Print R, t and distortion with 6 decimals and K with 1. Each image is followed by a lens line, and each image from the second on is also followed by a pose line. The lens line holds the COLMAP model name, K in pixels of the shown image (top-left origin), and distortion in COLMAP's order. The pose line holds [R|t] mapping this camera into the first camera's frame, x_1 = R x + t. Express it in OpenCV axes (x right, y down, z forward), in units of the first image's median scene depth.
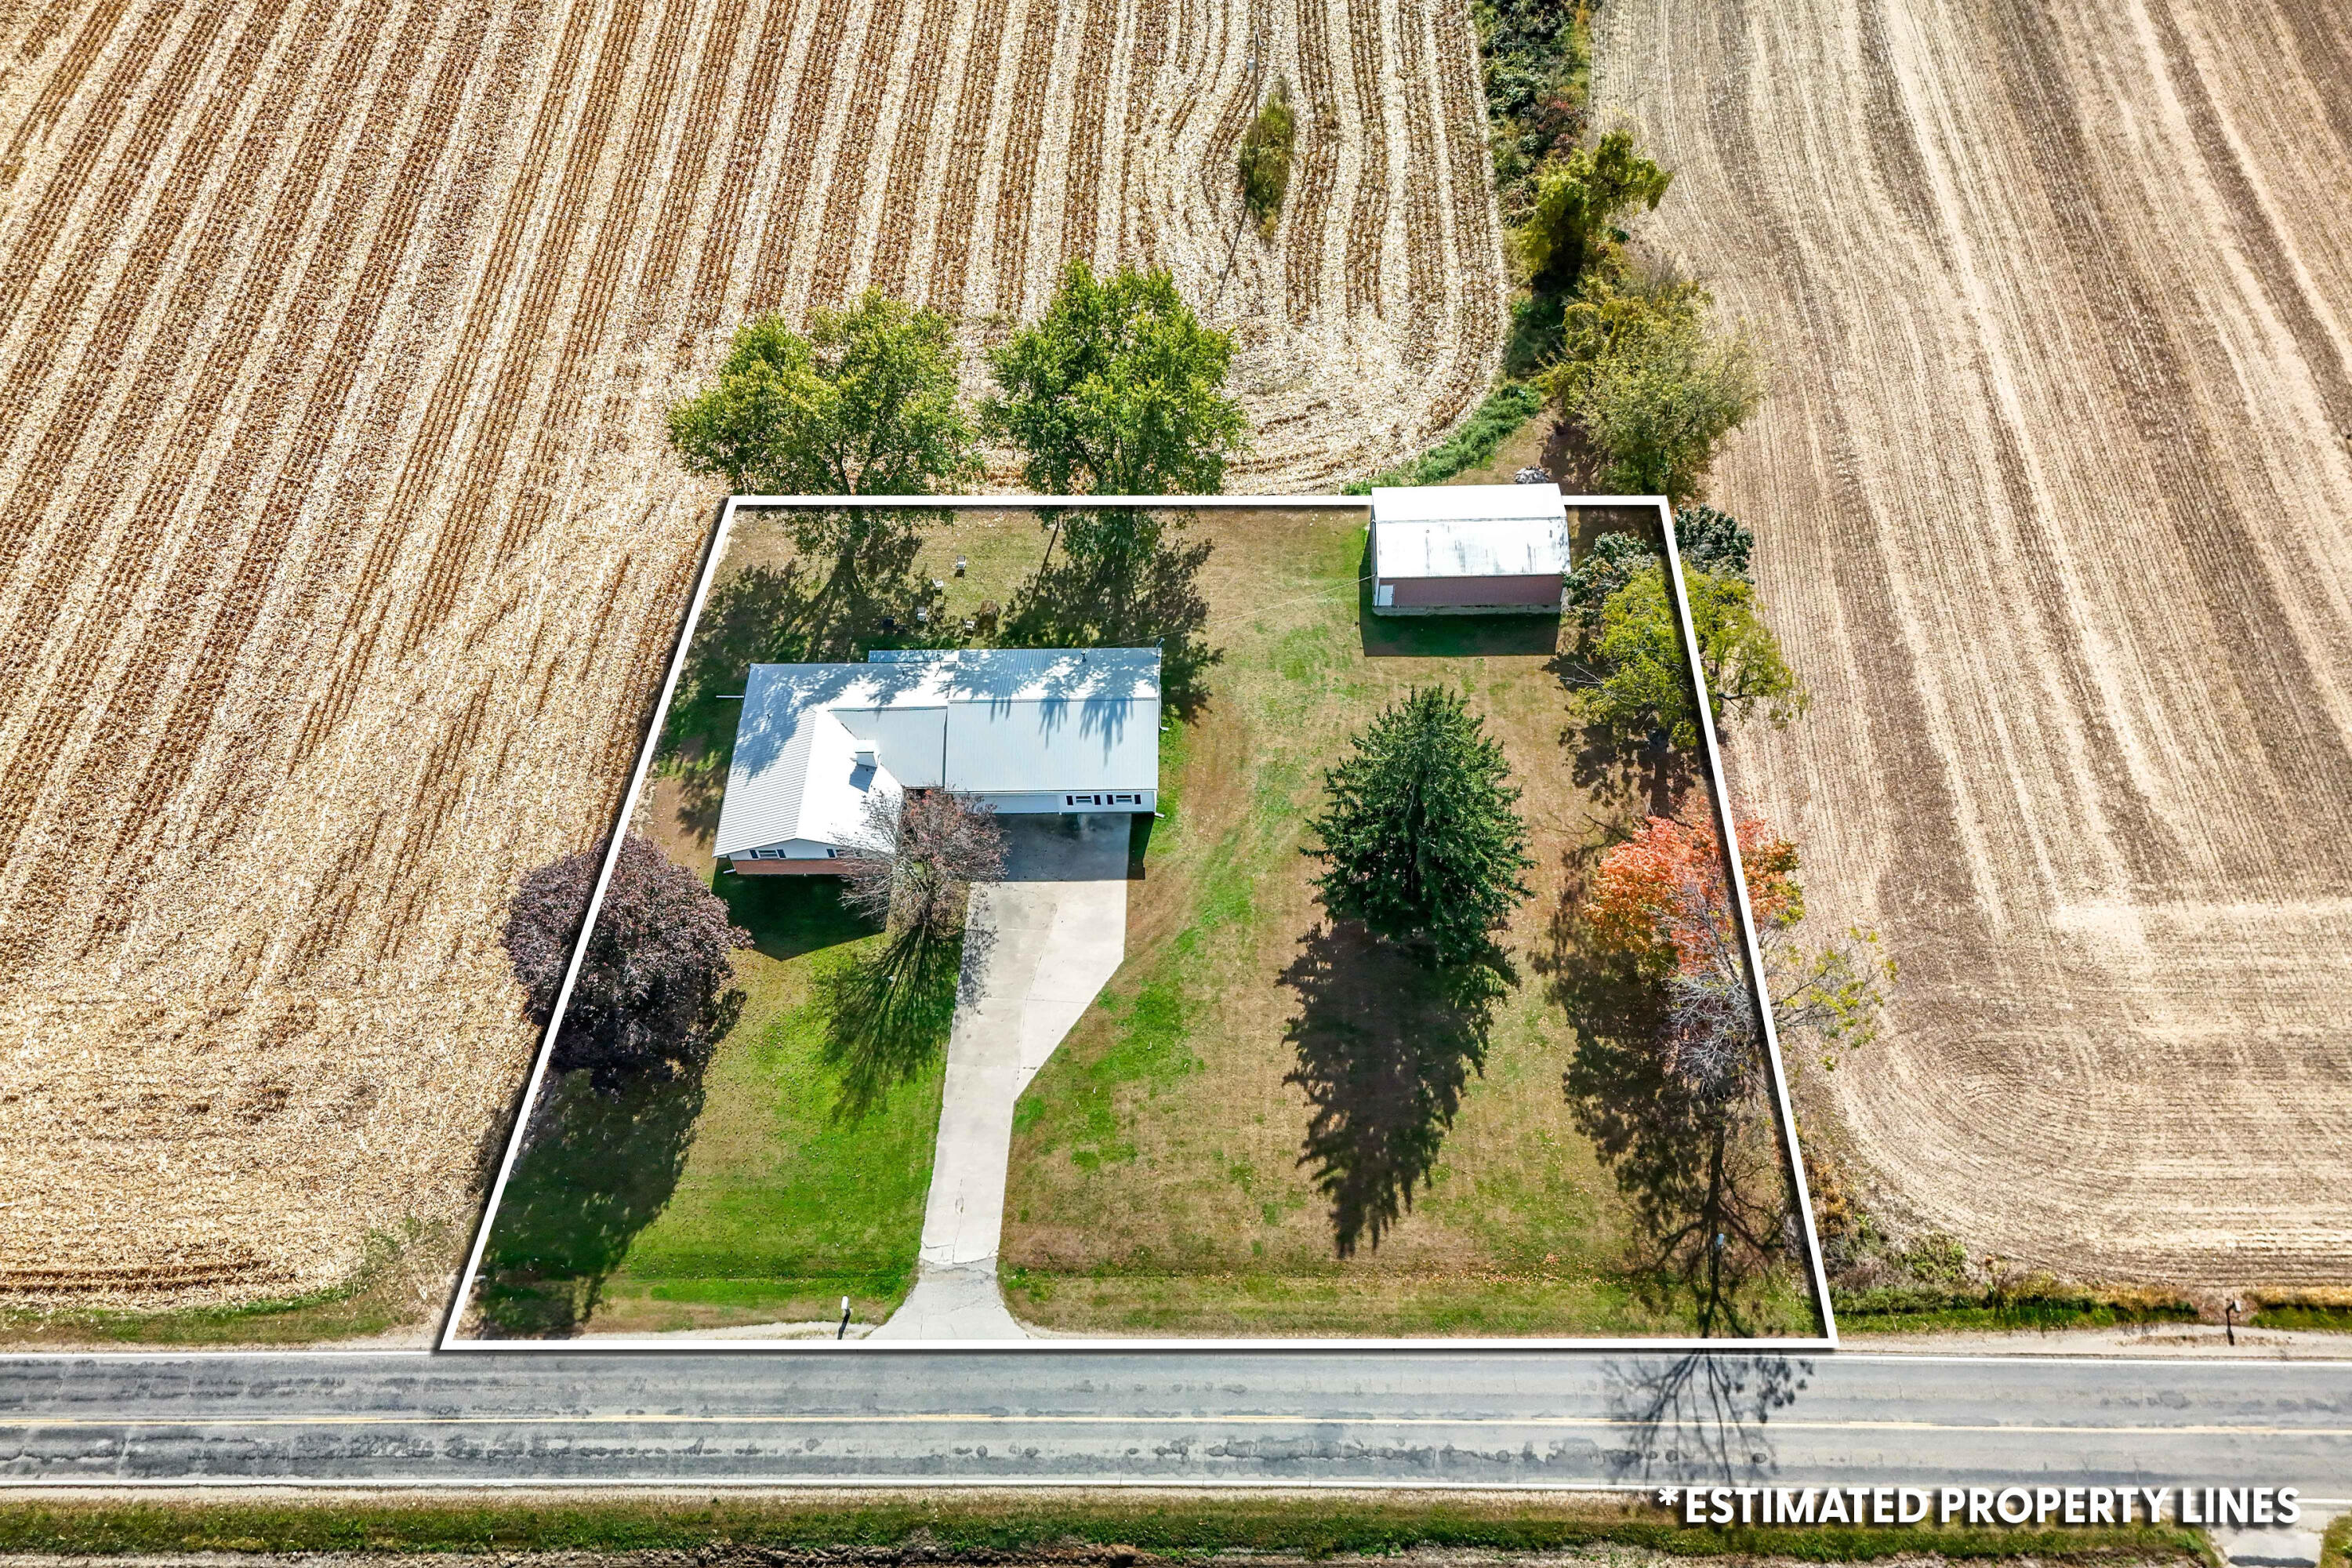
lens RADIAL K [[1761.3, 0, 1181.1], [0, 1761.3, 829.9], [0, 0, 1]] dist [0.066223, -0.045594]
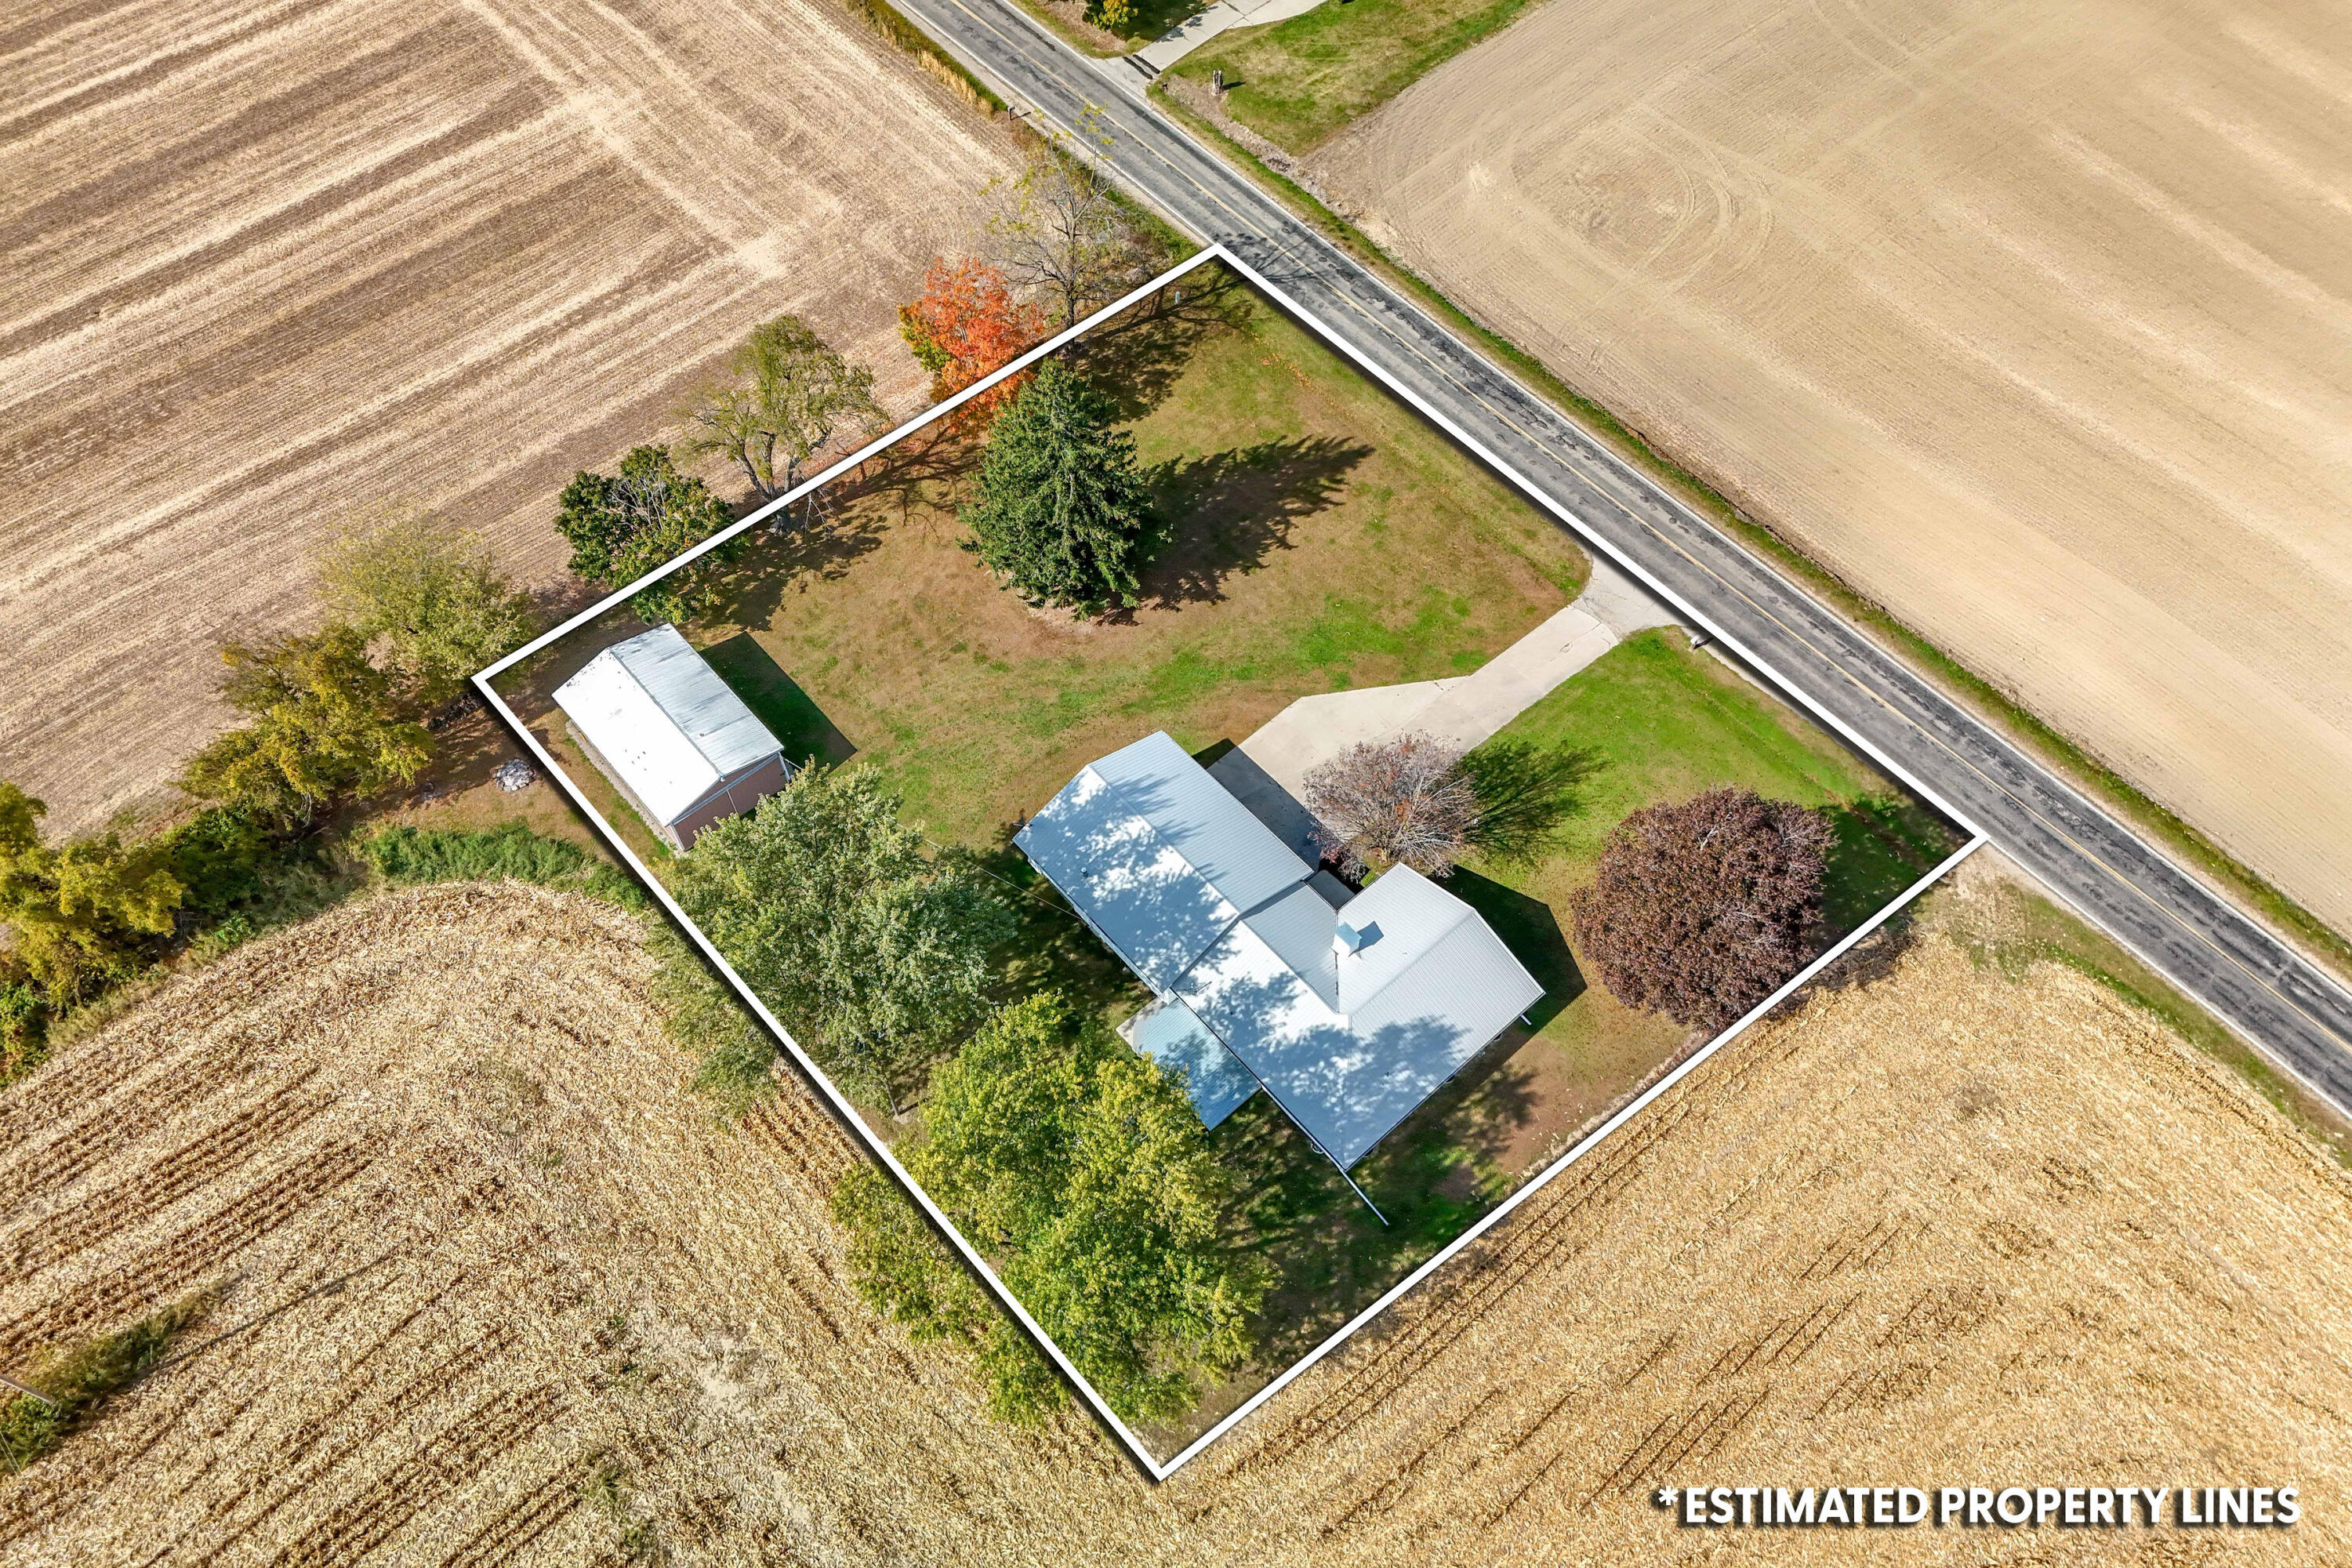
lens RADIAL K [[1744.7, 0, 1181.5], [0, 1744.7, 745.2], [0, 0, 1]] dist [0.063168, -0.043676]
pose [[-0.669954, -0.590618, 0.449814, -0.447151], [0.630375, -0.132506, 0.764898, -0.735904], [-0.392159, 0.795998, 0.461084, 0.535995]]
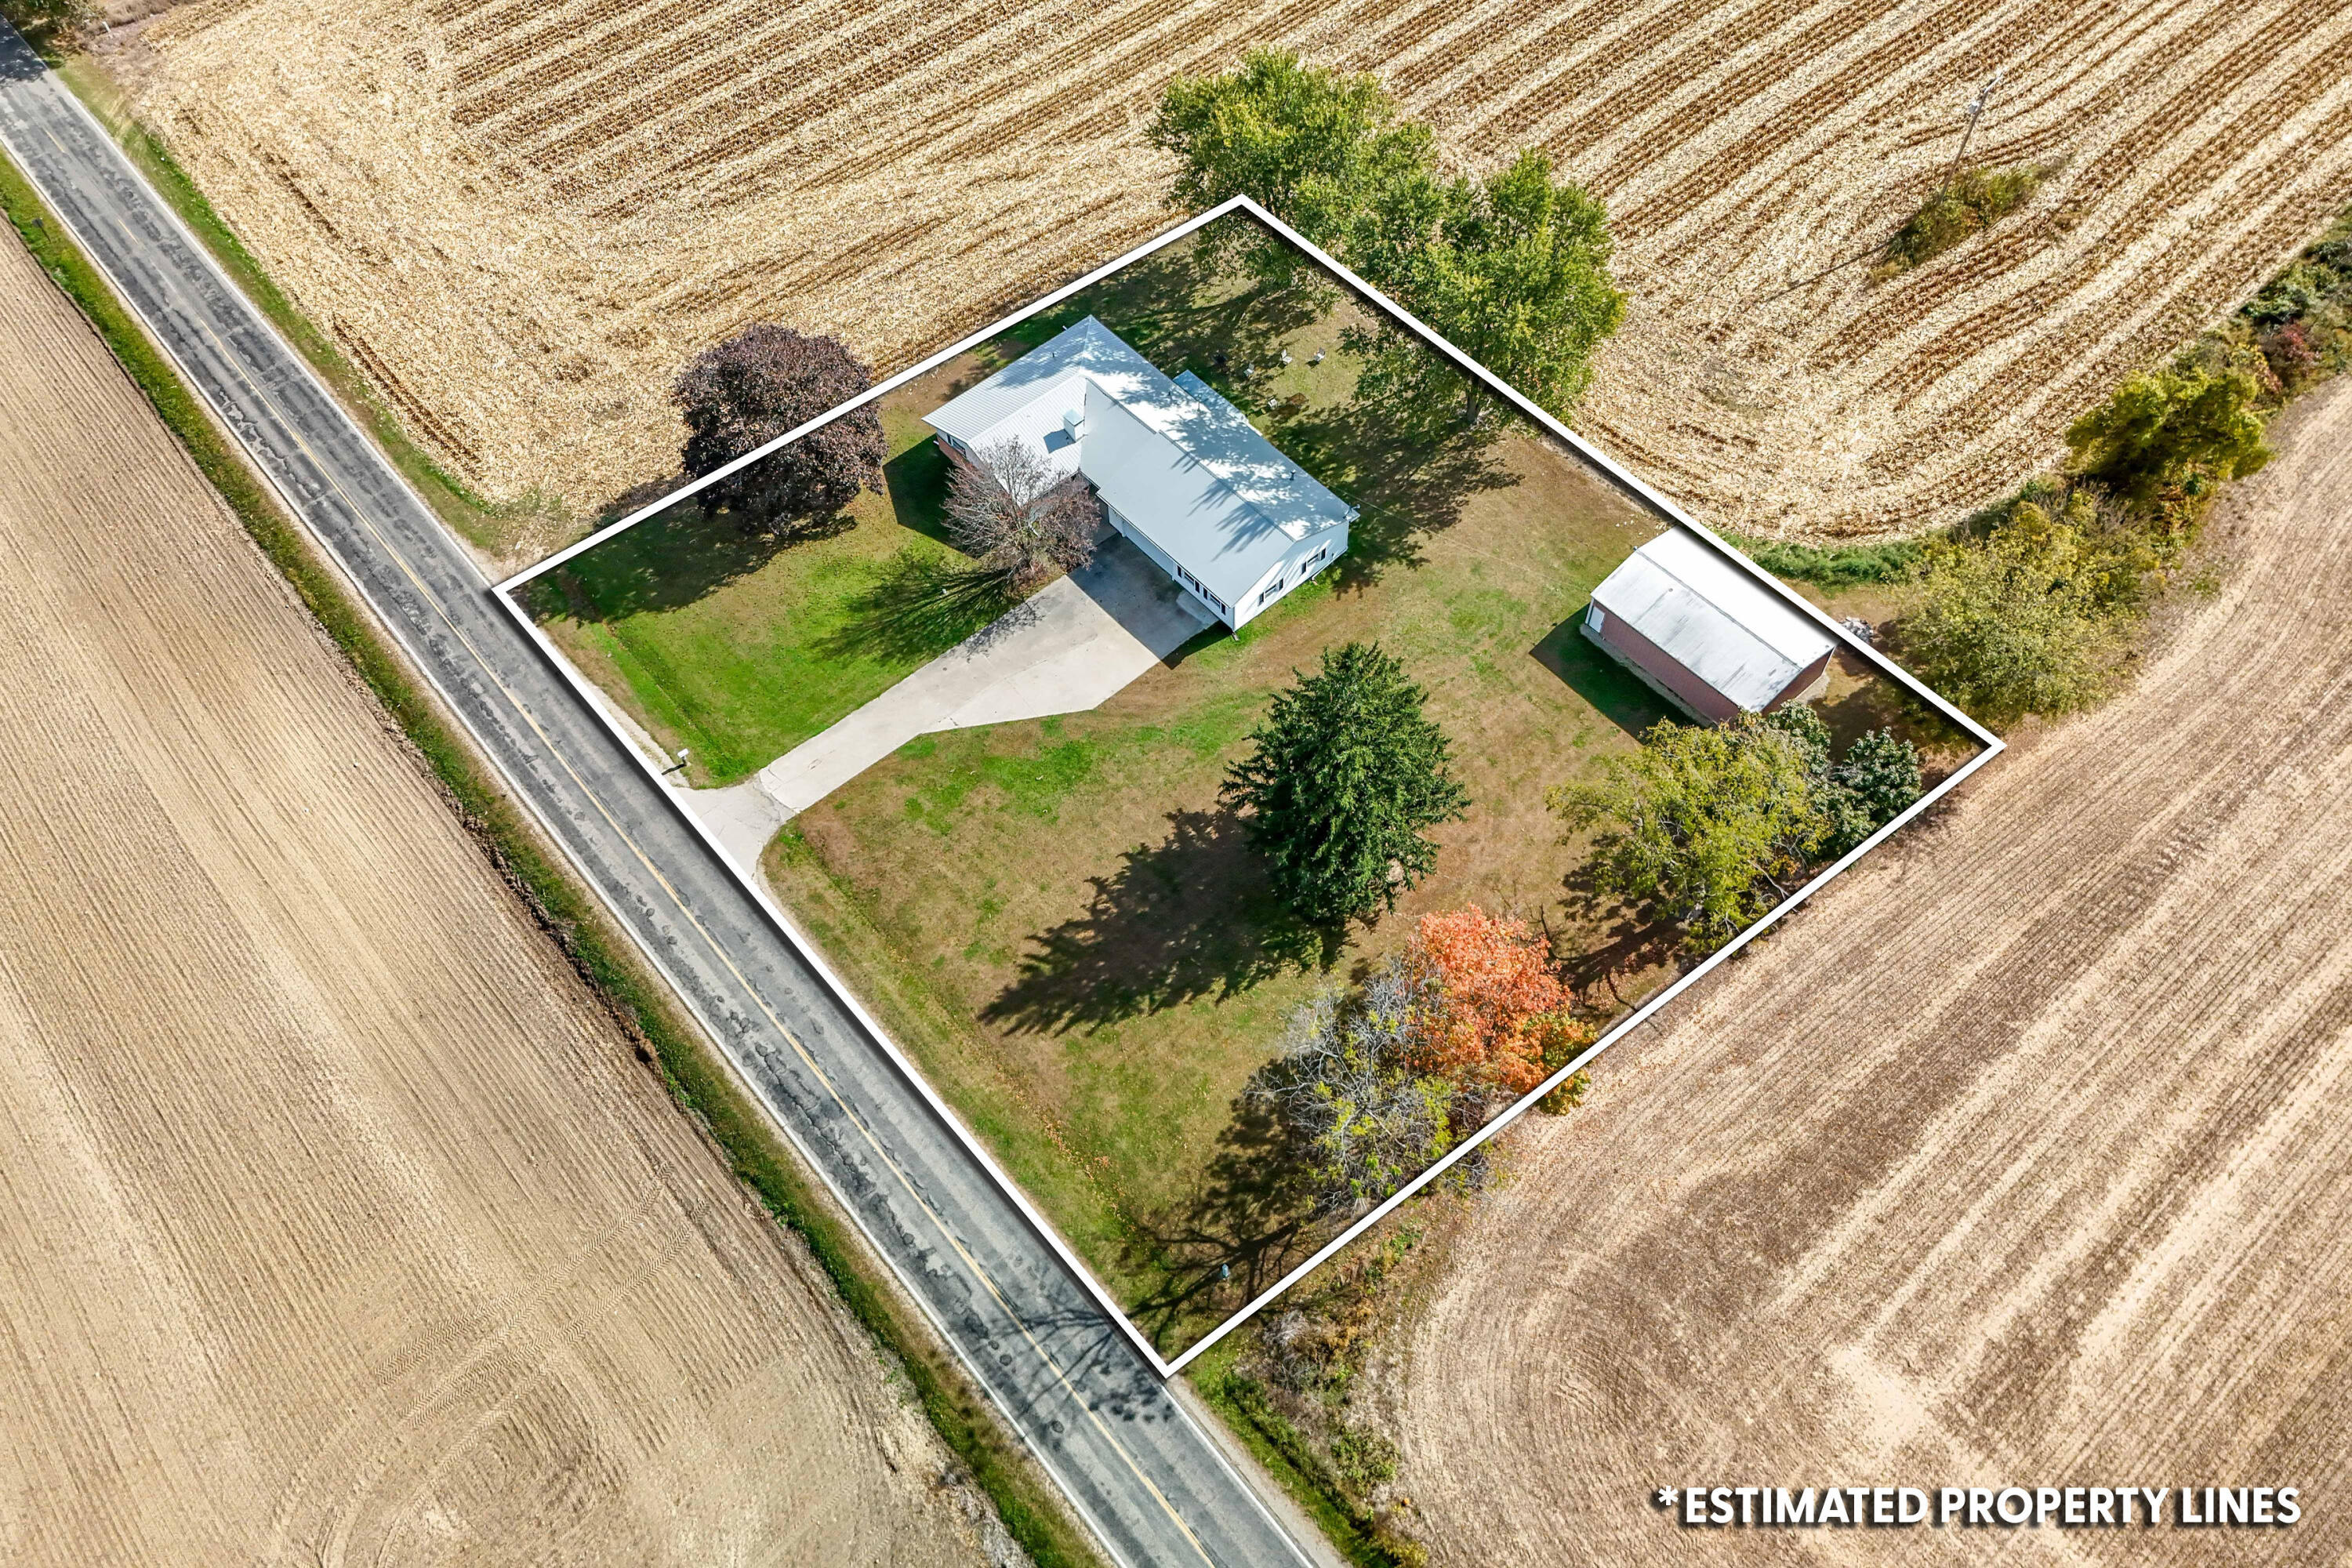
lens RADIAL K [[1785.9, 0, 1182.3], [0, 1785.9, 710.0], [0, 0, 1]] dist [0.066799, -0.050501]
pose [[0.670566, 0.618588, -0.409499, 0.418252], [-0.609549, 0.774057, 0.171133, -0.133606], [0.422836, 0.134854, 0.896116, 0.059391]]
